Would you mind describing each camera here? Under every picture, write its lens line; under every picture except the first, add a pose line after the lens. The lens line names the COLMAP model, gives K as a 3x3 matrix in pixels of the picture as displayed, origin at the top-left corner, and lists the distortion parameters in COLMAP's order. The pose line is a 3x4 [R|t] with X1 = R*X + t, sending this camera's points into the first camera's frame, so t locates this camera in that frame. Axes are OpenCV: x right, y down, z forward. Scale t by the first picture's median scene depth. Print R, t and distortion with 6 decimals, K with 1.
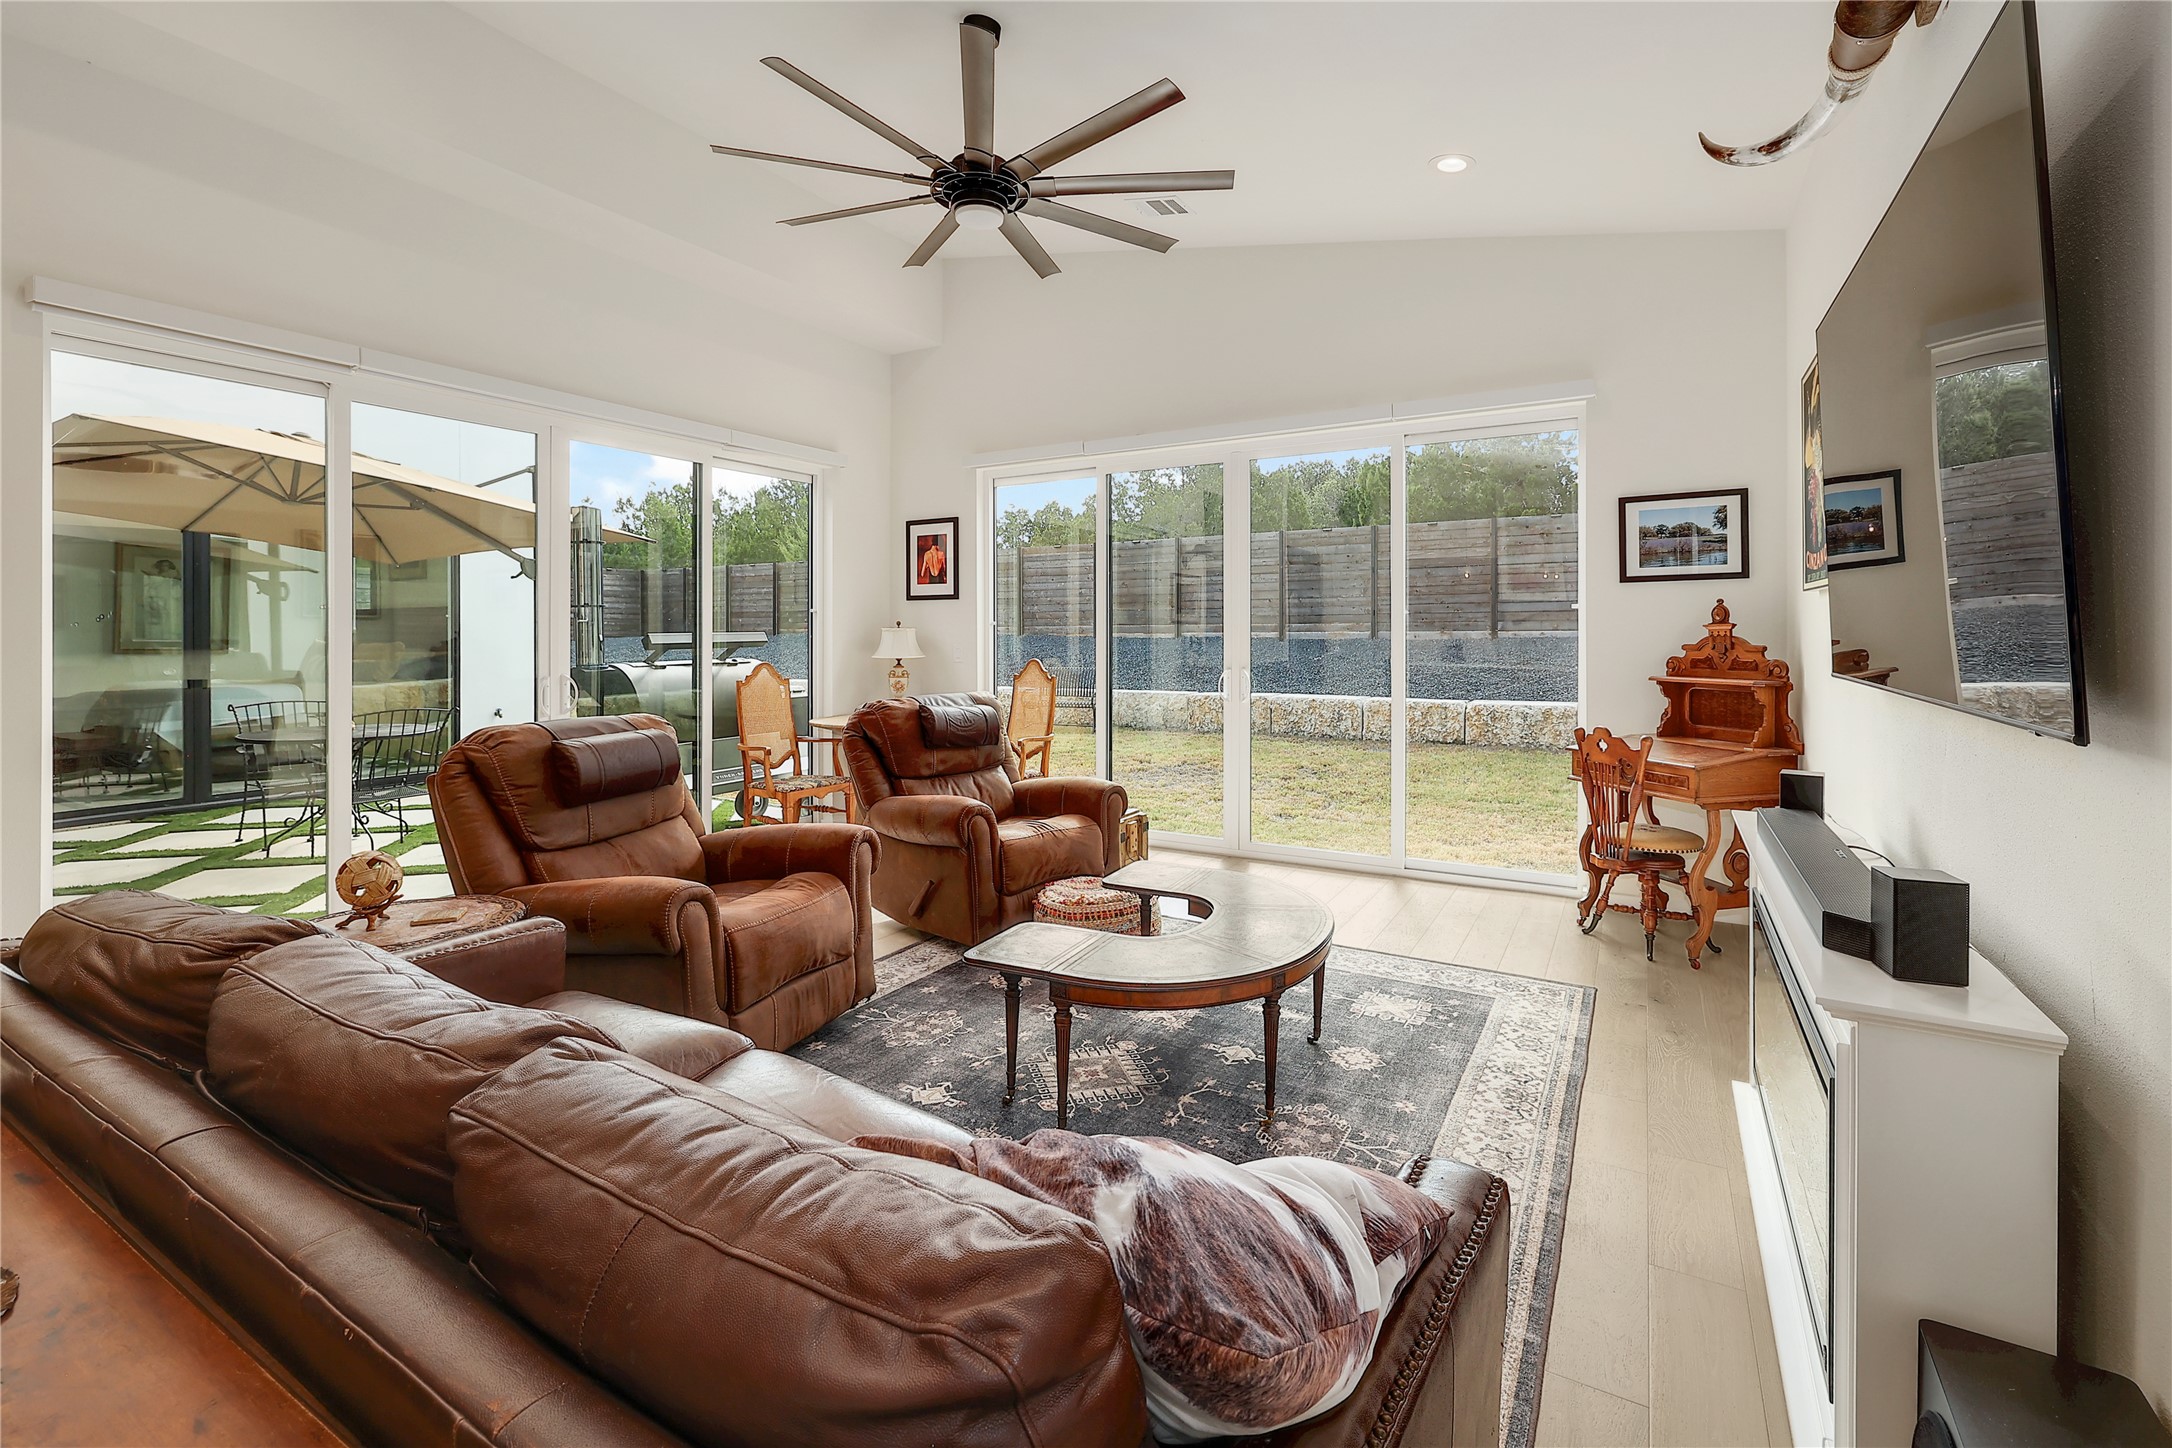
lens RADIAL K [[953.8, 0, 1081.5], [0, 953.8, 641.0], [0, 0, 1]] dist [-0.000749, 0.000529]
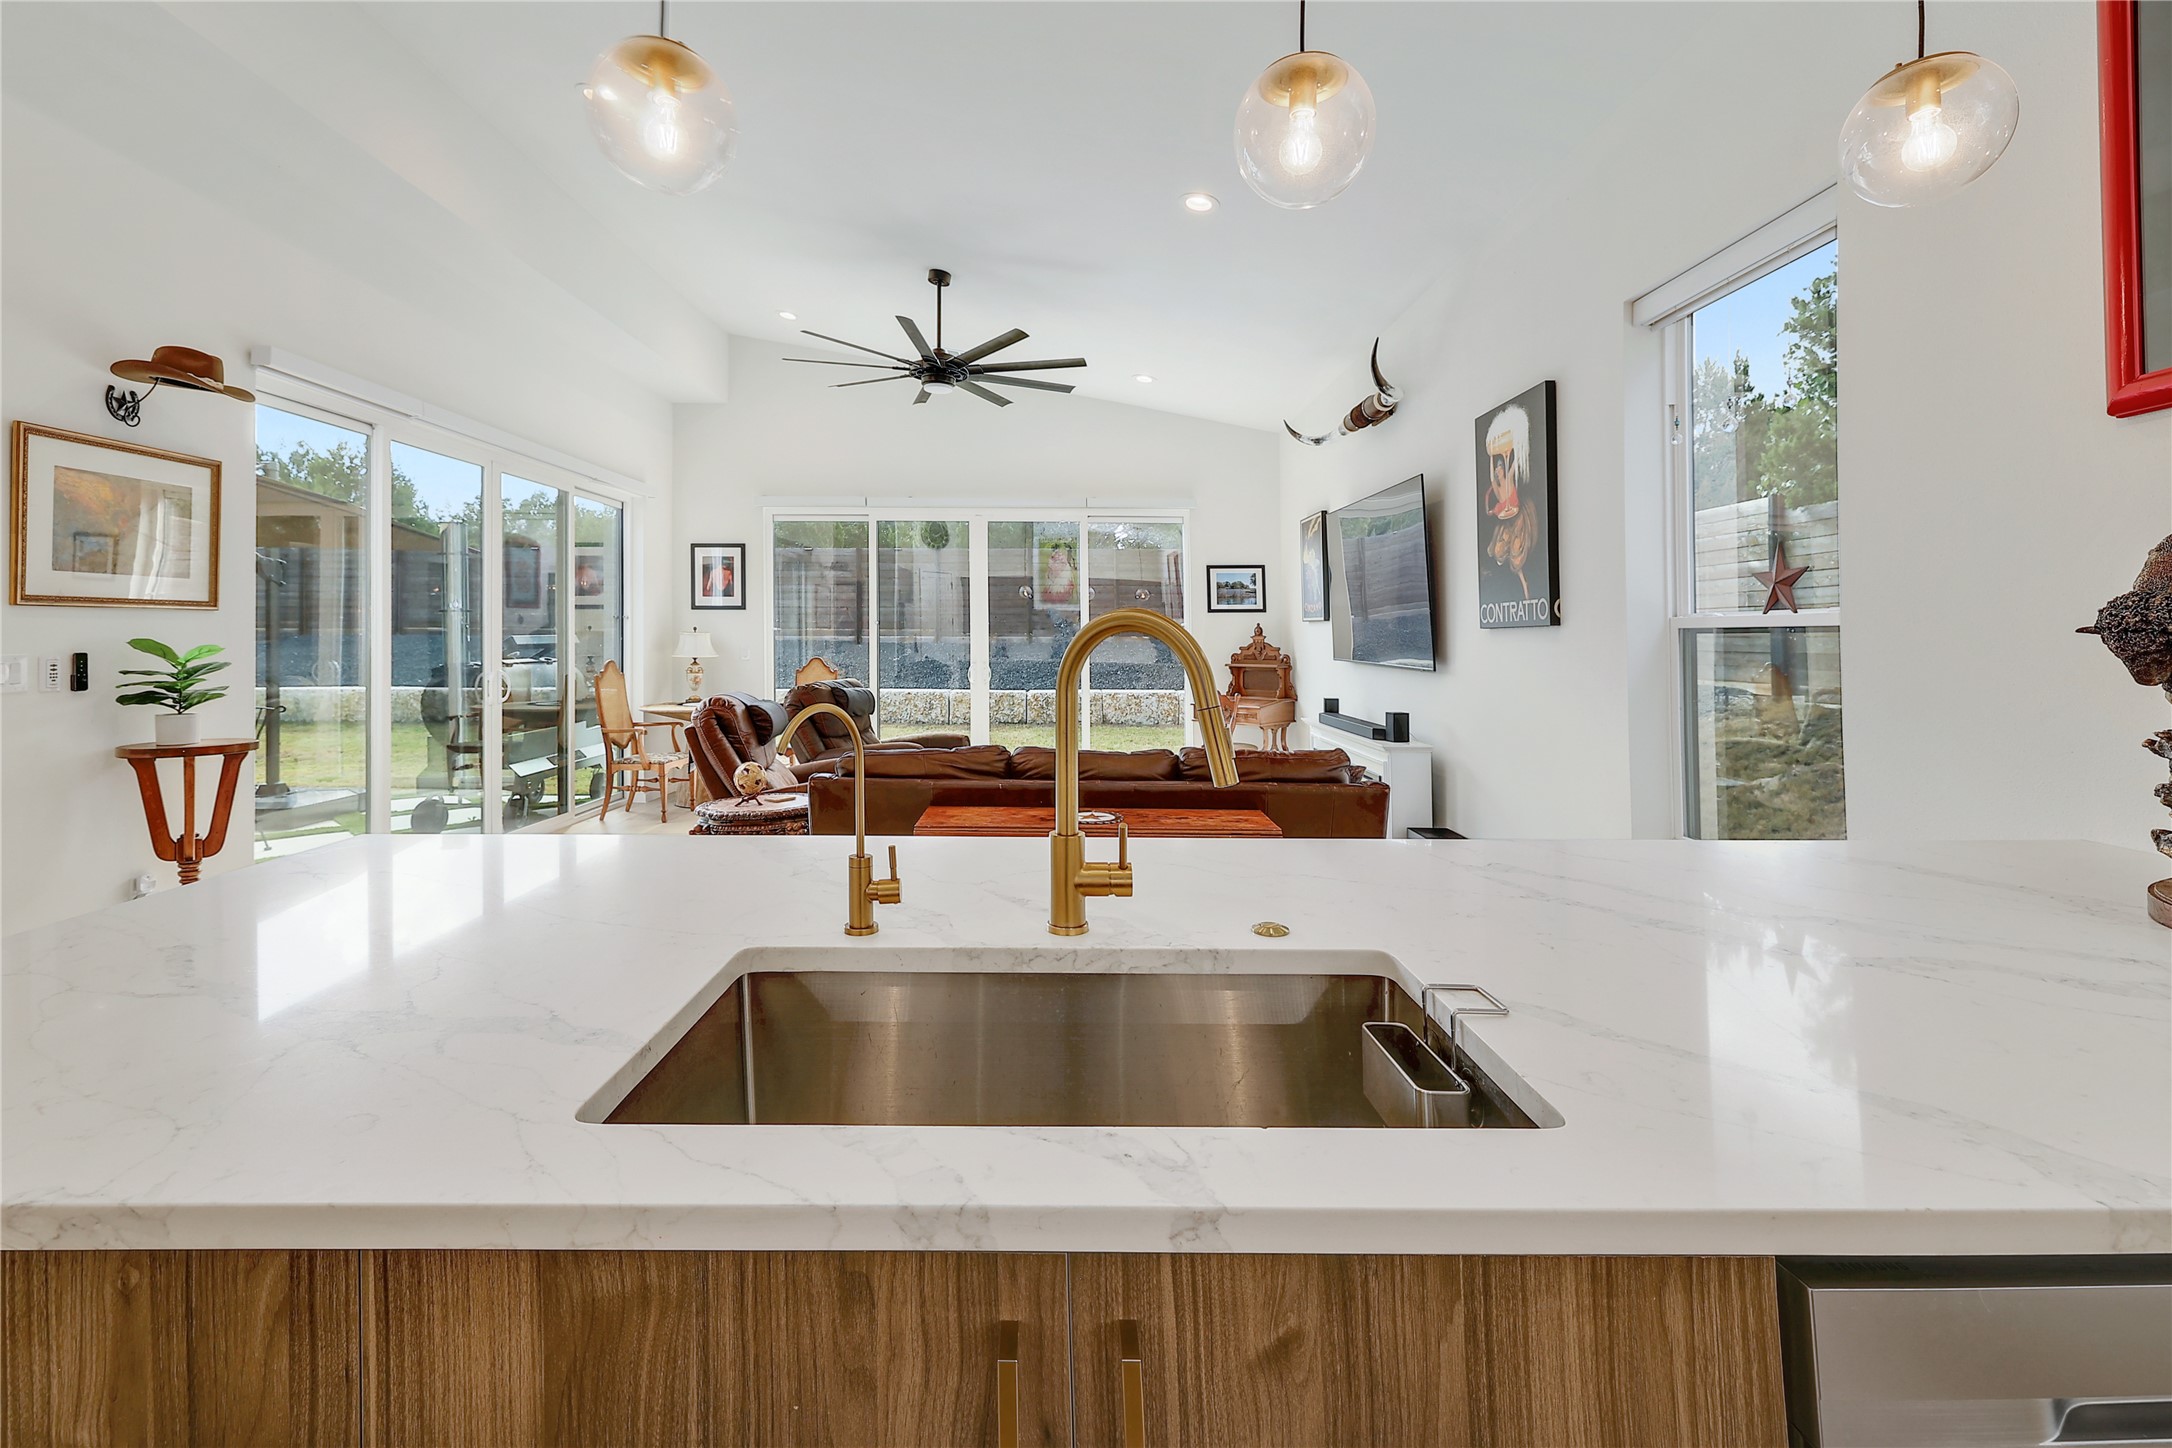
lens RADIAL K [[963.4, 0, 1079.6], [0, 963.4, 635.4], [0, 0, 1]] dist [0.000634, -0.000036]
pose [[0.851947, 0.007992, 0.523567, -0.617165], [-0.003040, 0.999942, -0.010316, 0.002197], [-0.523619, 0.007197, 0.851922, -0.442896]]
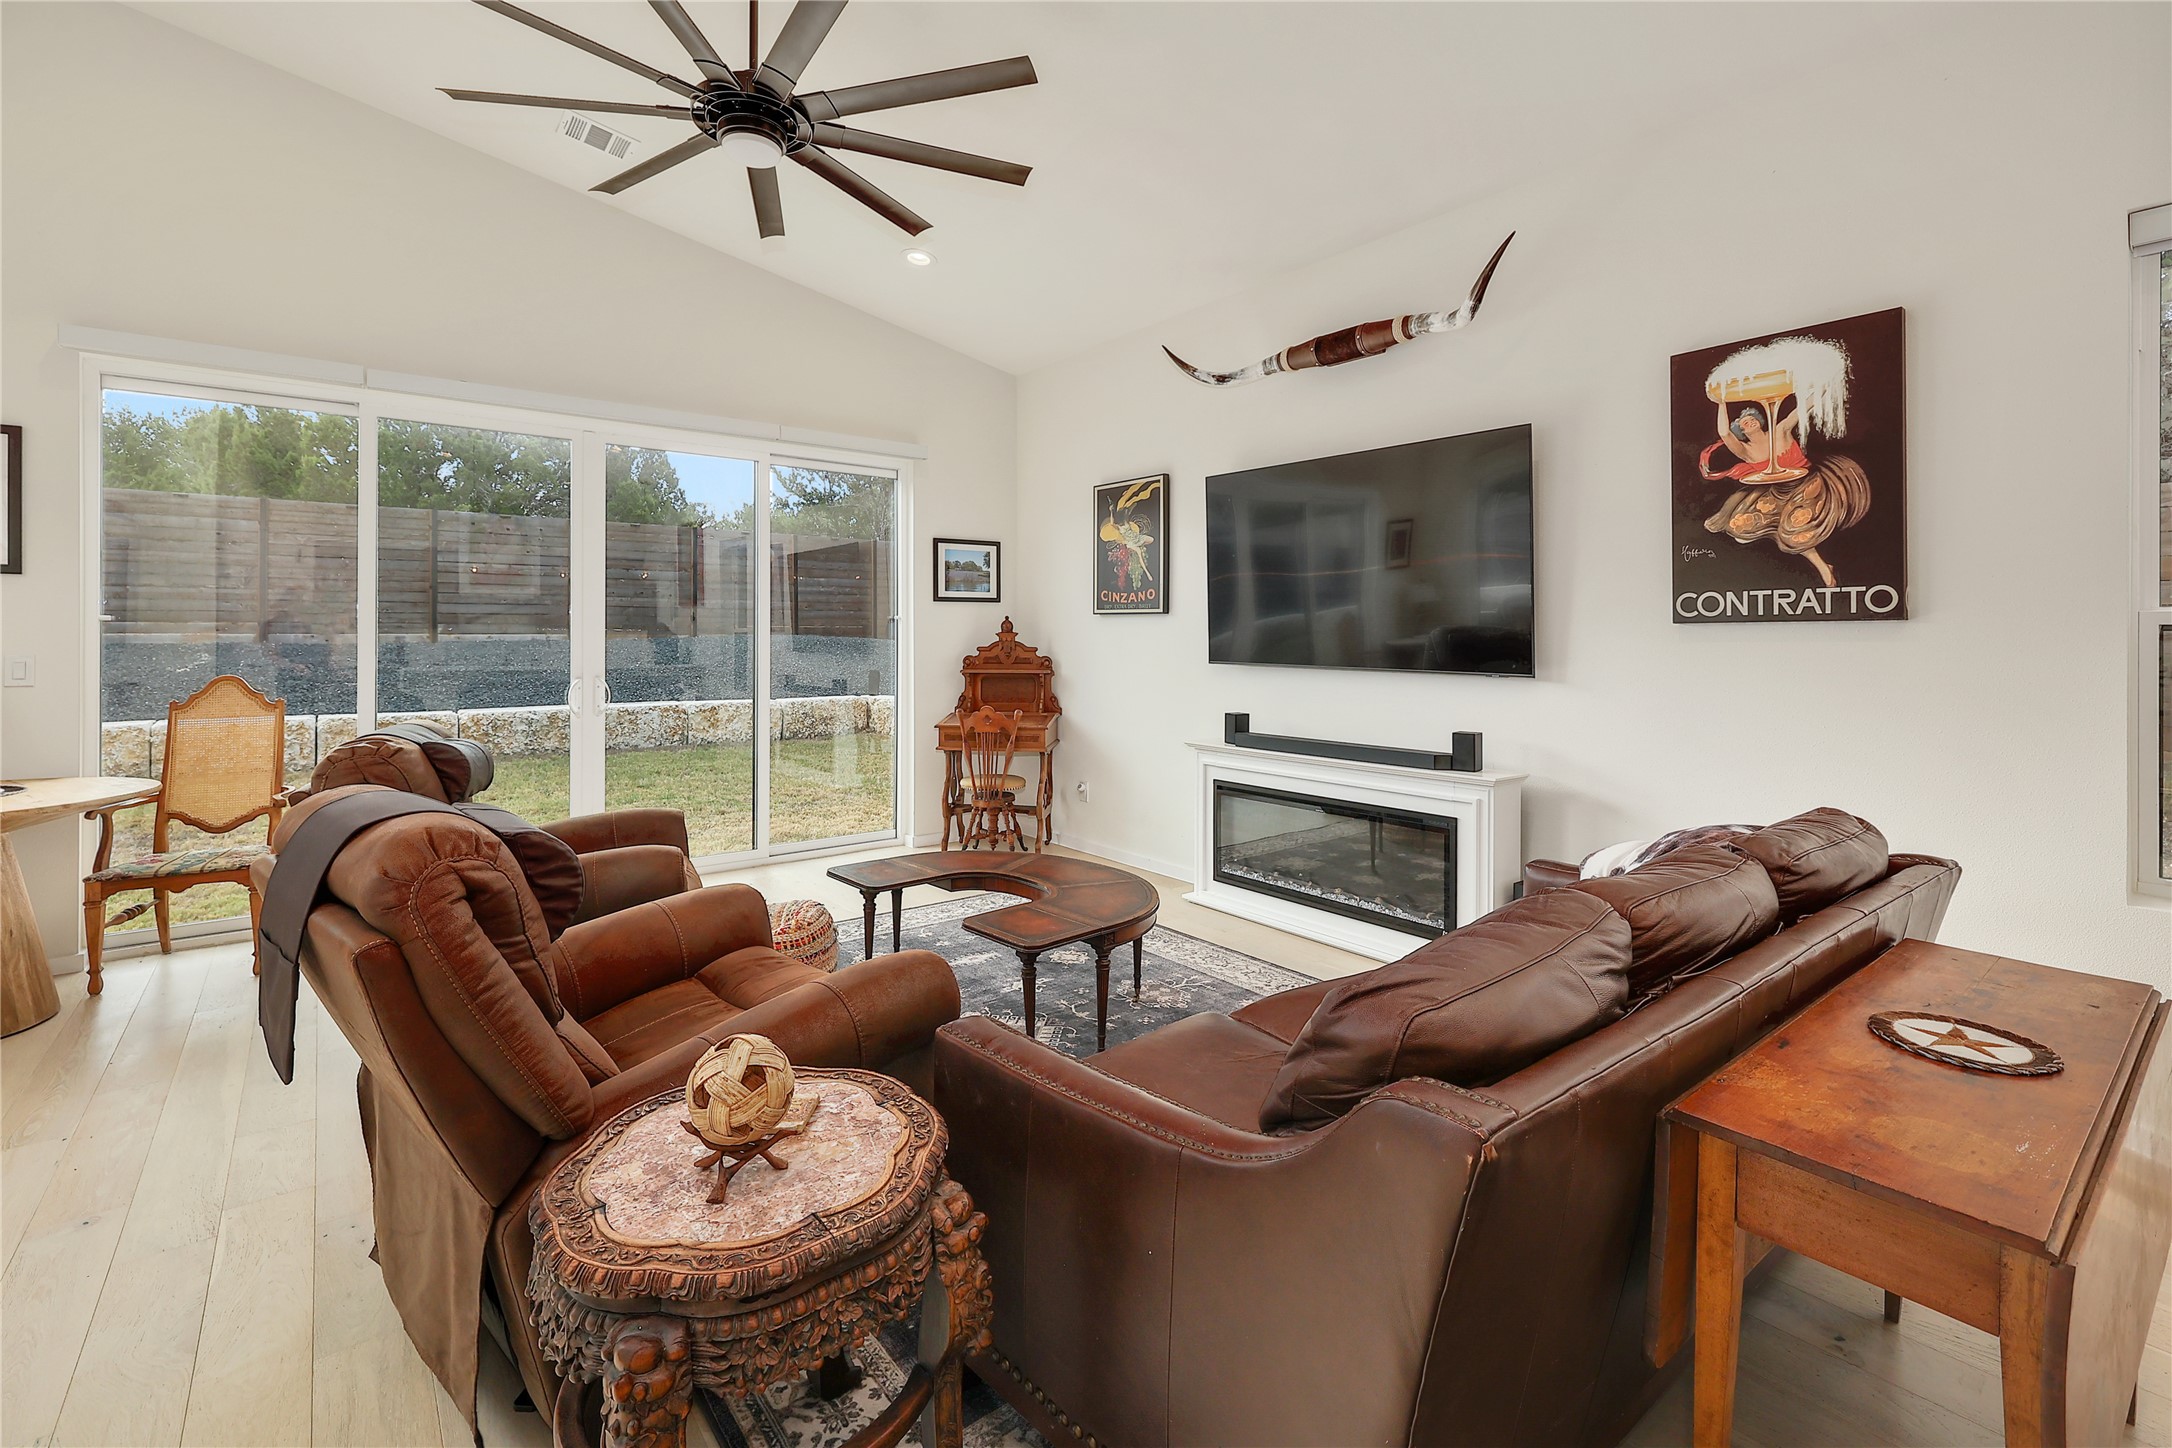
lens RADIAL K [[953.8, 0, 1081.5], [0, 953.8, 641.0], [0, 0, 1]] dist [-0.000749, 0.000529]
pose [[0.354652, -0.000530, 0.934998, -0.637285], [0.003246, 0.999995, -0.000664, -0.003562], [-0.934993, 0.003271, 0.354652, 0.341533]]
